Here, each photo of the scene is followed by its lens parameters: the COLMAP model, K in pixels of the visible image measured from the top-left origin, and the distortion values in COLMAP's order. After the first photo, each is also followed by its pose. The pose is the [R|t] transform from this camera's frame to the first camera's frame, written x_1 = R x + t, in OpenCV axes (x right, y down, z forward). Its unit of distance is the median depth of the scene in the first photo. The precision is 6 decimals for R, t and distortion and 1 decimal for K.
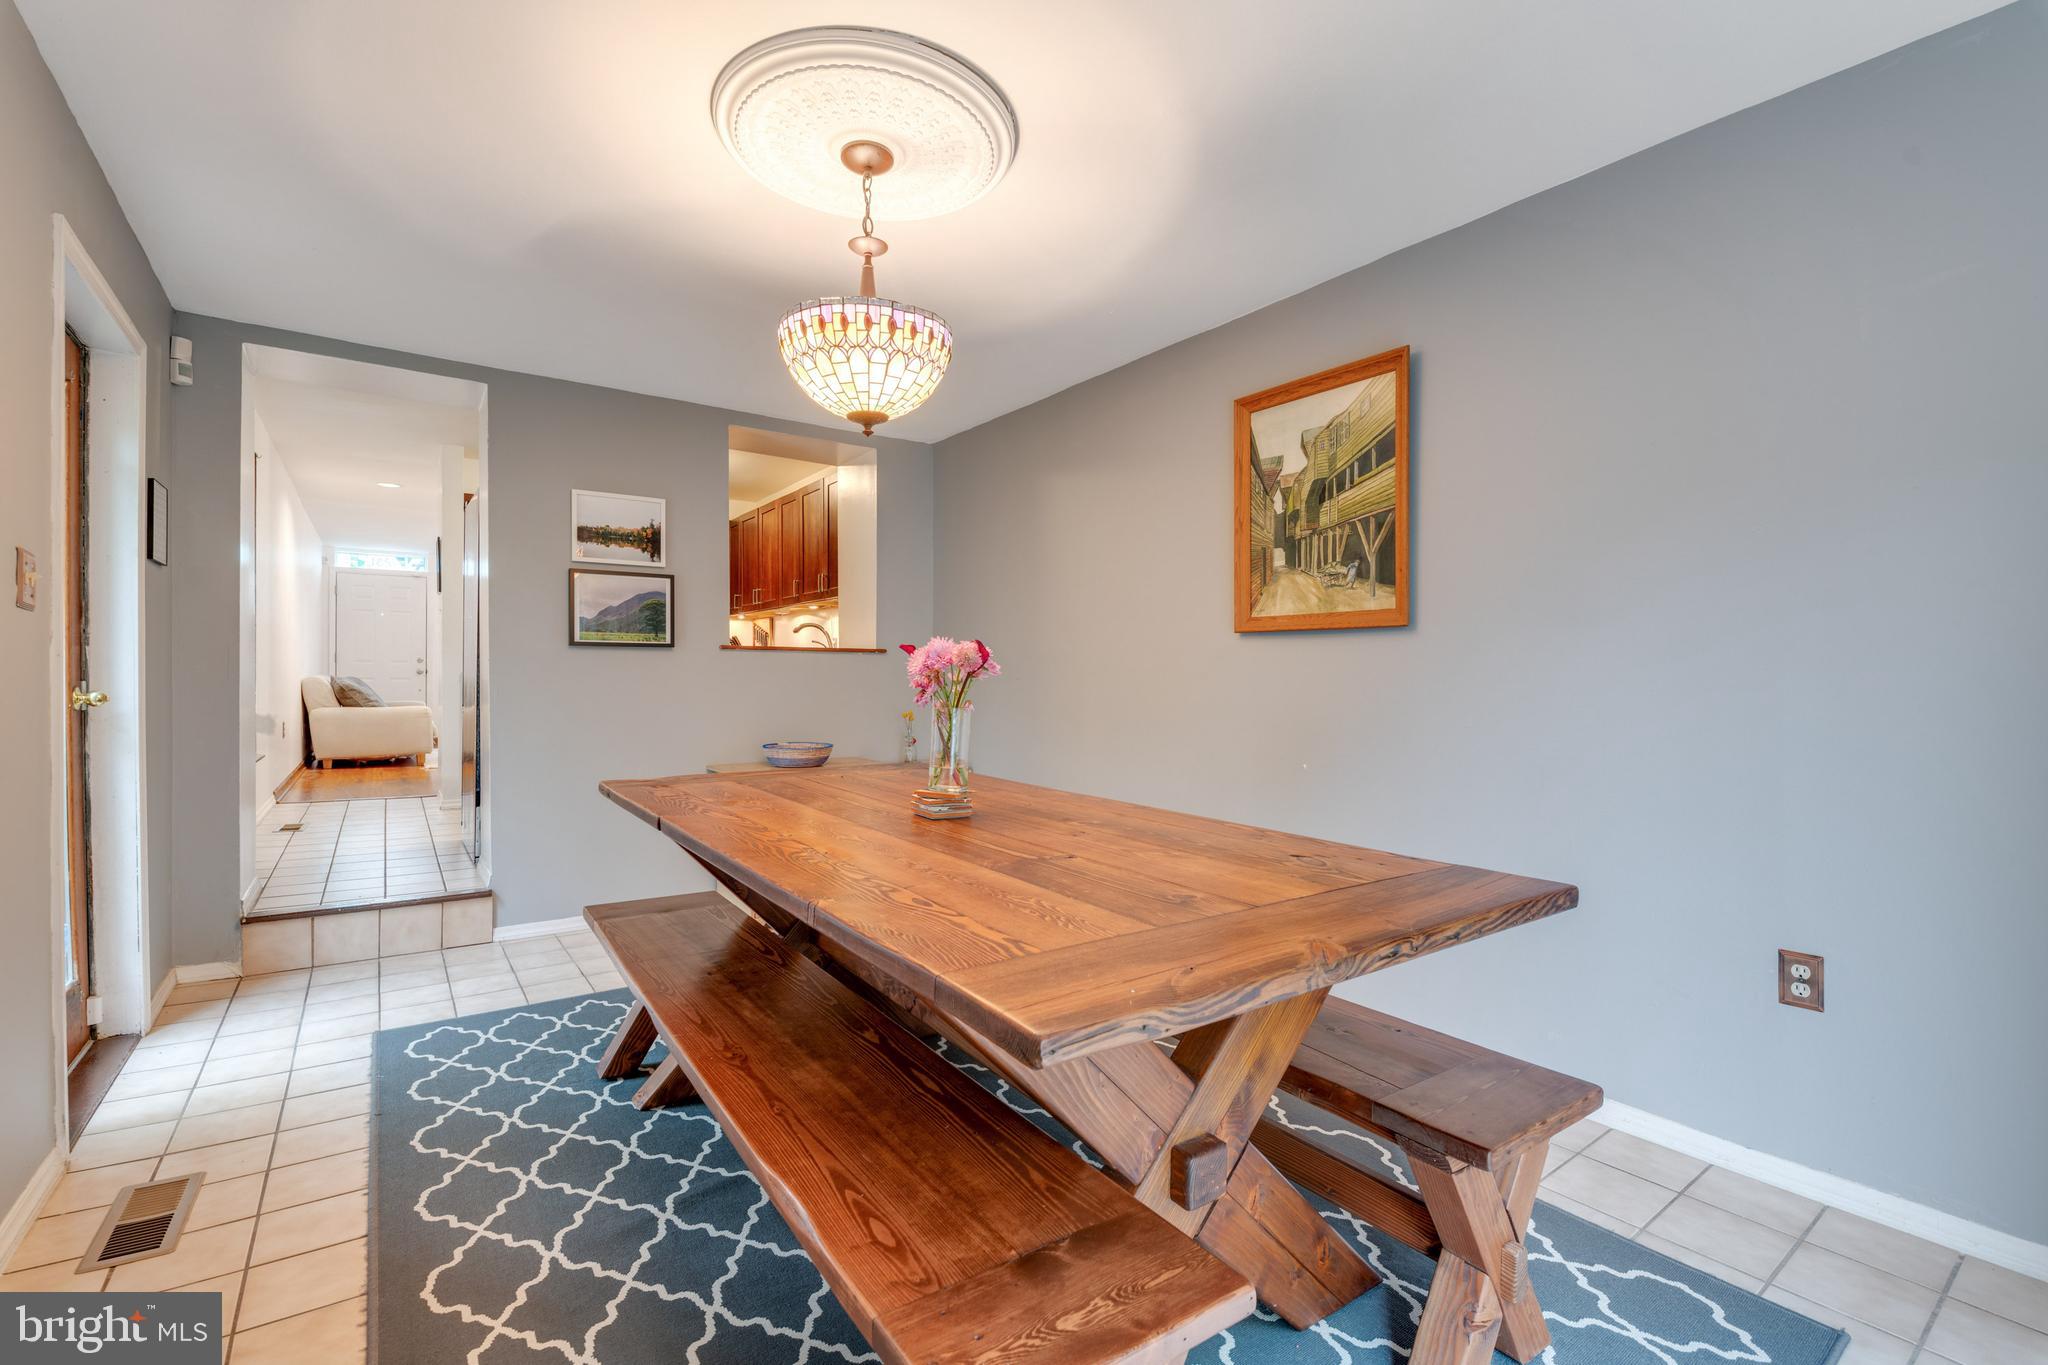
lens RADIAL K [[904.7, 0, 1013.9], [0, 904.7, 679.1], [0, 0, 1]] dist [-0.011997, -0.000112]
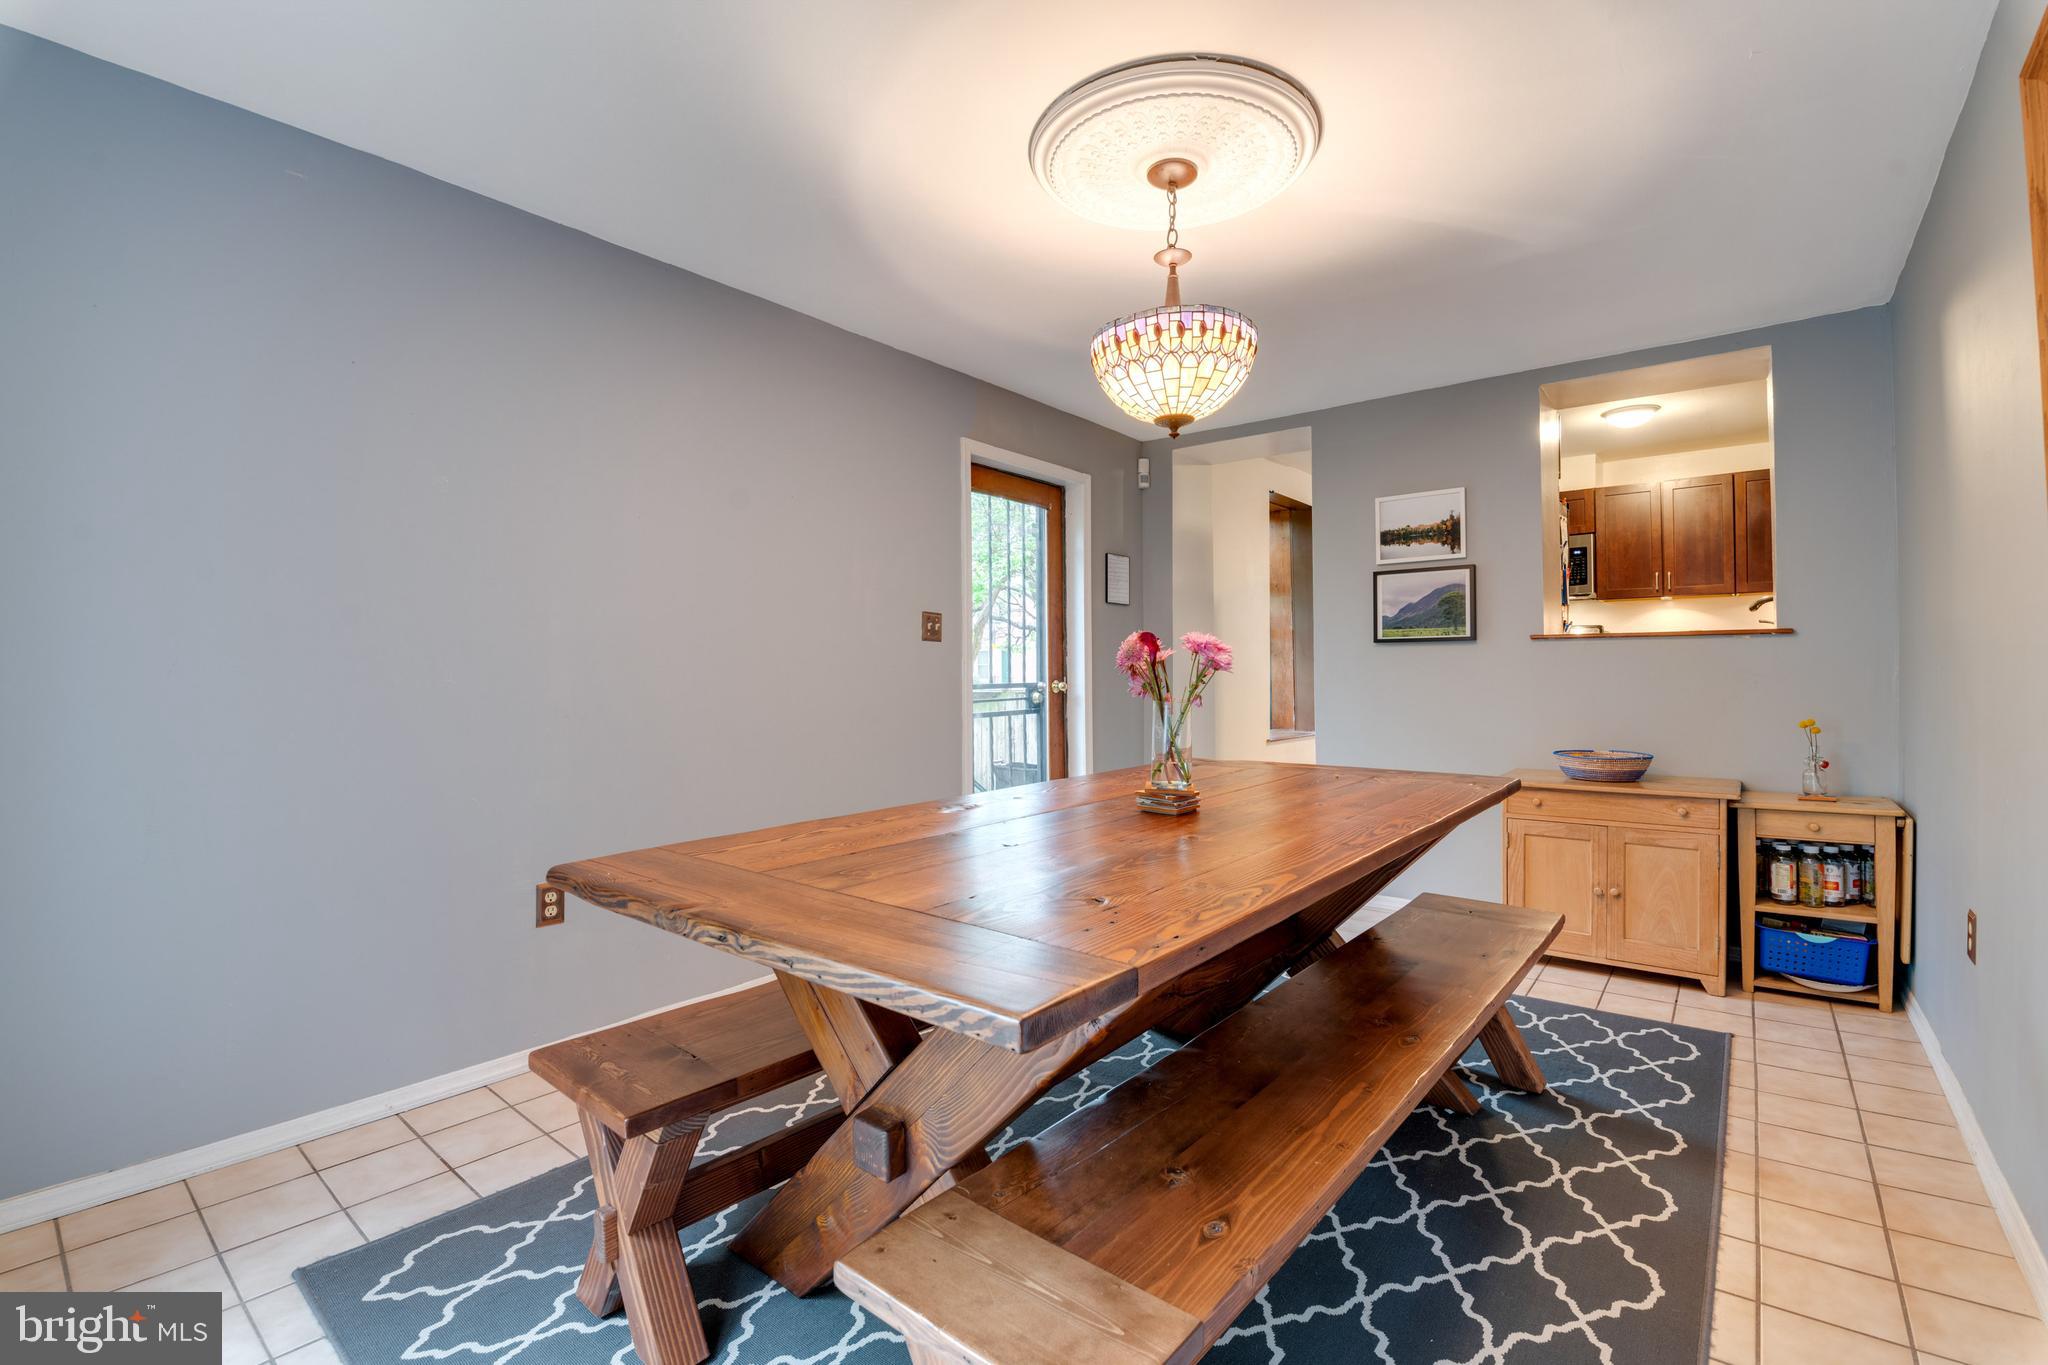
lens RADIAL K [[900.3, 0, 1033.5], [0, 900.3, 672.6], [0, 0, 1]] dist [-0.013673, -0.019713]
pose [[0.266602, -0.007360, -0.963779, 0.272400], [0.004013, 0.999971, -0.006526, 0.002408], [0.963798, -0.002128, 0.266624, 0.195465]]
